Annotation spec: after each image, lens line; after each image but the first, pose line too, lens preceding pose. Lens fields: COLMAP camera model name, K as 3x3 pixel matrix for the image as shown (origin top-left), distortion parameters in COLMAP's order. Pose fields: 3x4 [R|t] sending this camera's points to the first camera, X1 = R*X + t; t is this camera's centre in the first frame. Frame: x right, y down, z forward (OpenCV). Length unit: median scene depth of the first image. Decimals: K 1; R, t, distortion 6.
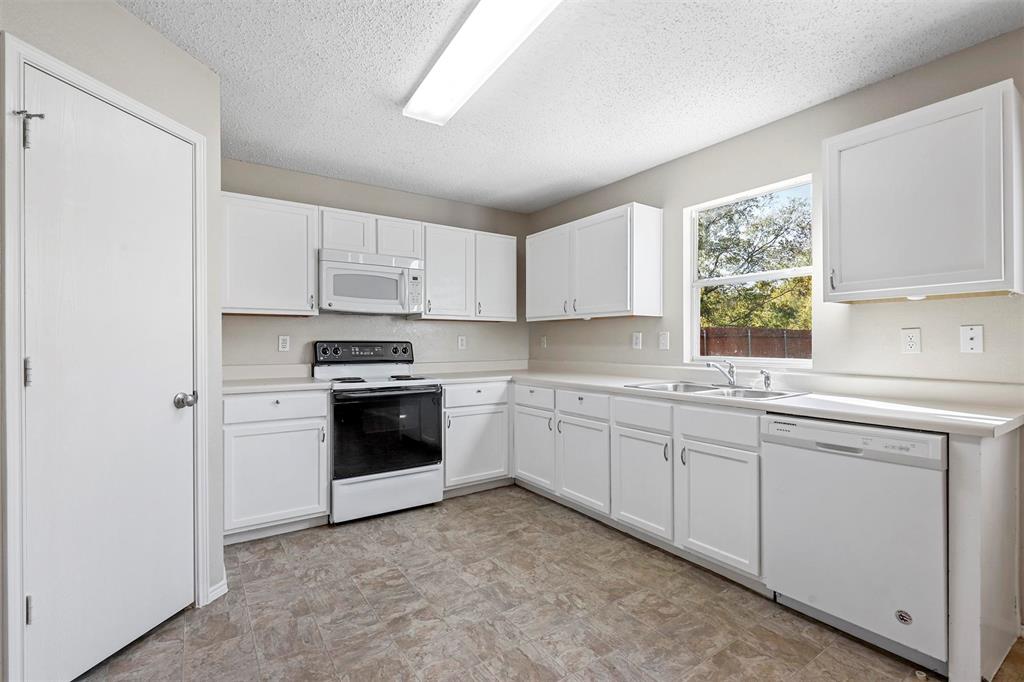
lens RADIAL K [[463.6, 0, 515.2], [0, 463.6, 340.0], [0, 0, 1]] dist [0.003445, 0.001406]
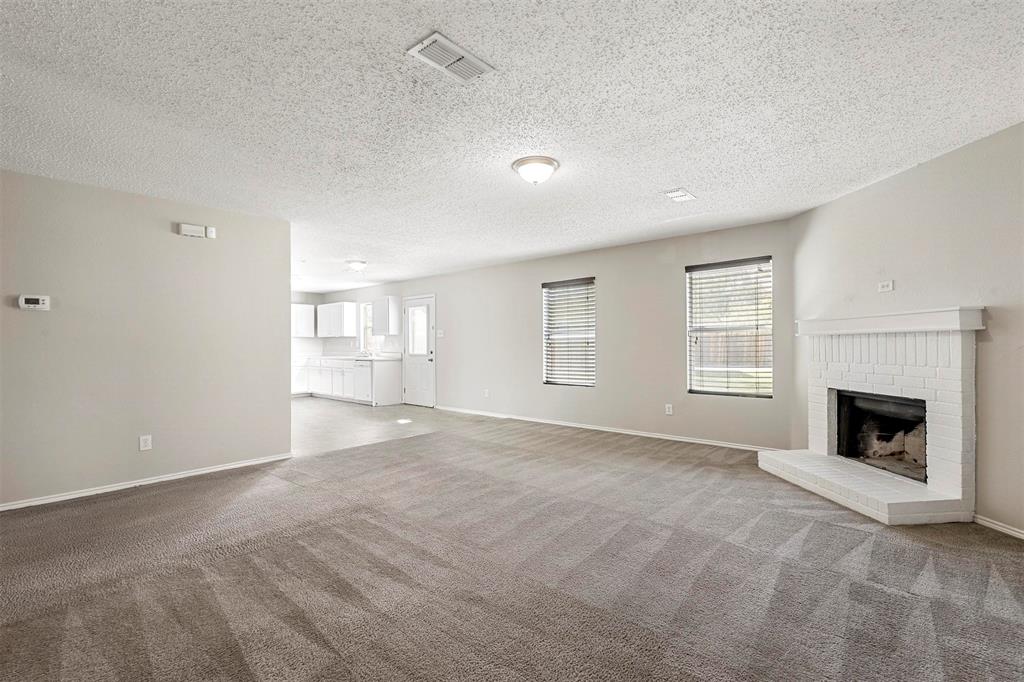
lens RADIAL K [[463.6, 0, 511.7], [0, 463.6, 339.5], [0, 0, 1]] dist [0.003445, 0.001406]
pose [[0.965952, -0.002114, 0.258713, 0.526917], [0.001066, 0.999991, 0.004190, -0.042176], [-0.258720, -0.003771, 0.965945, -2.383878]]
